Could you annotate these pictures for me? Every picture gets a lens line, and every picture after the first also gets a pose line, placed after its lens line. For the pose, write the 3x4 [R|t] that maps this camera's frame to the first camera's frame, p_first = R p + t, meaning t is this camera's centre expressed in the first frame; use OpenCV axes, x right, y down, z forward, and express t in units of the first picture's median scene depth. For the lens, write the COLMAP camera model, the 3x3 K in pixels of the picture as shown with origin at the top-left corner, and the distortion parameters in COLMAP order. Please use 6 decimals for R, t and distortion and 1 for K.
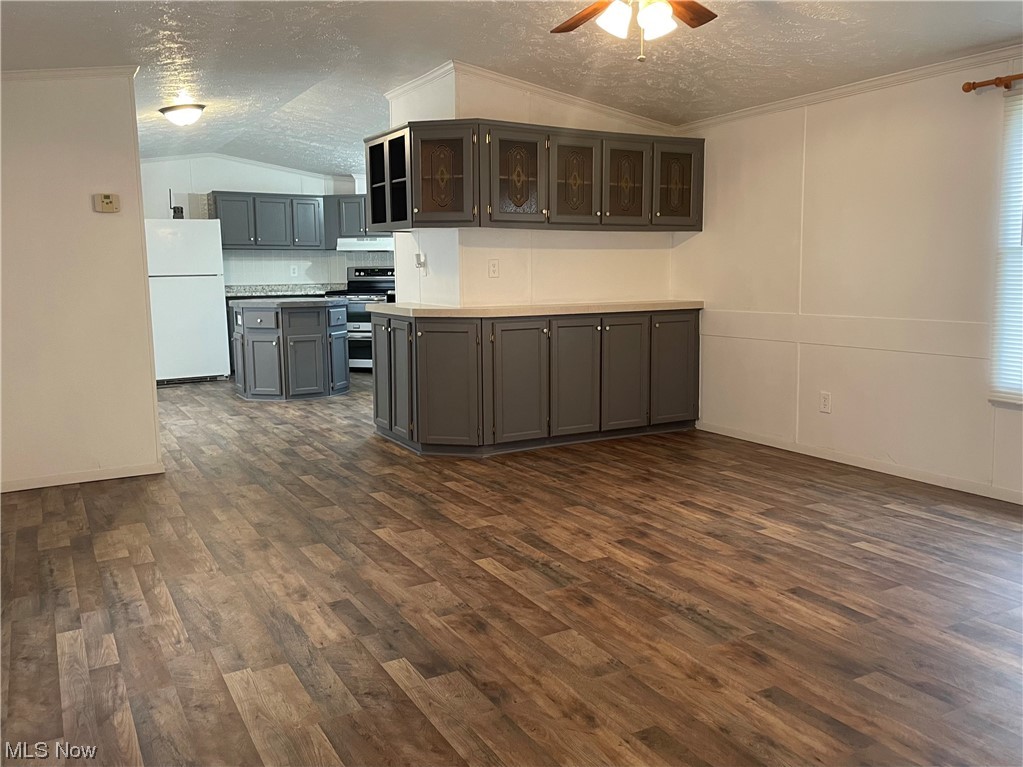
lens RADIAL K [[809.1, 0, 530.5], [0, 809.1, 382.6], [0, 0, 1]] dist [0.068256, -0.084276]
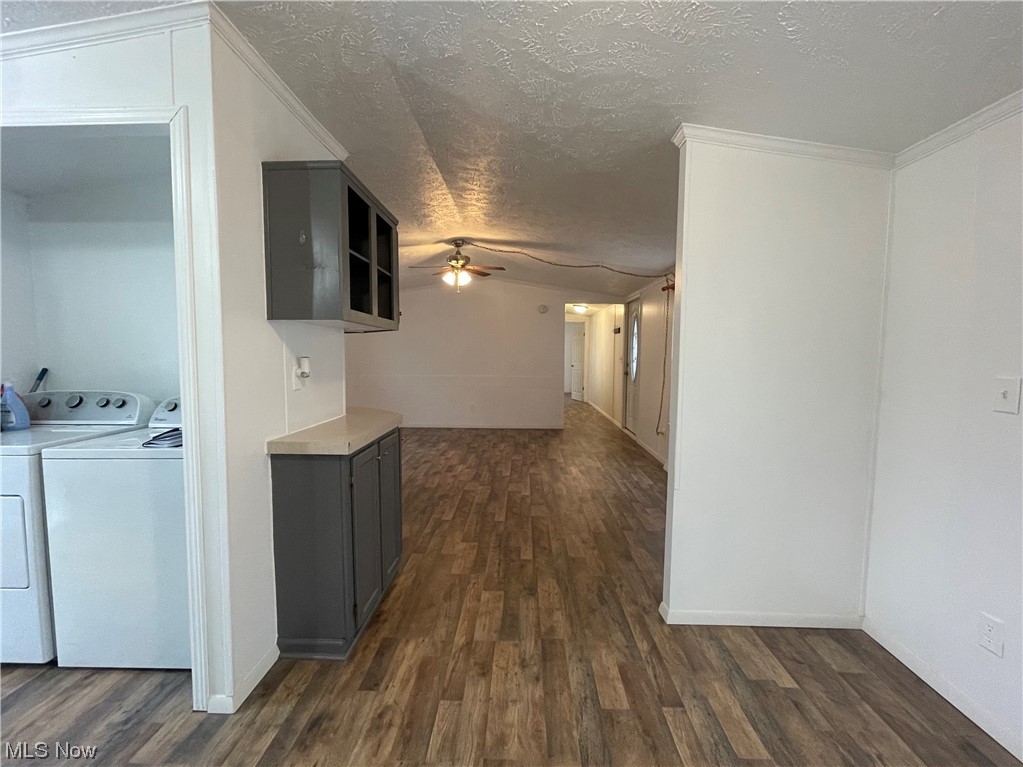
lens RADIAL K [[470.1, 0, 509.2], [0, 470.1, 383.5], [0, 0, 1]] dist [0.003486, -0.002464]
pose [[-0.842637, -0.033459, 0.537442, -0.682329], [0.079229, 0.979502, 0.185200, -0.272200], [-0.532622, 0.198637, -0.822713, 1.718192]]
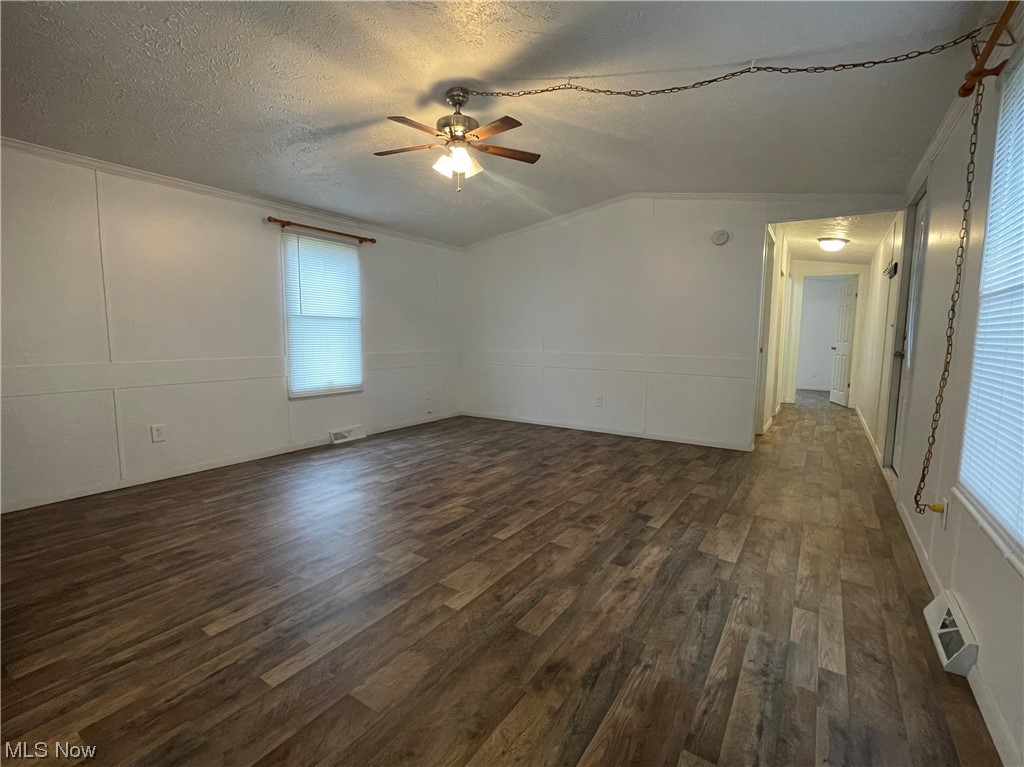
lens RADIAL K [[470.5, 0, 503.8], [0, 470.5, 386.9], [0, 0, 1]] dist [0.003486, -0.002464]
pose [[-0.418873, -0.092229, 0.903349, -0.573020], [0.123045, 0.979888, 0.157098, -0.107227], [-0.899670, 0.176956, -0.399100, 0.993828]]
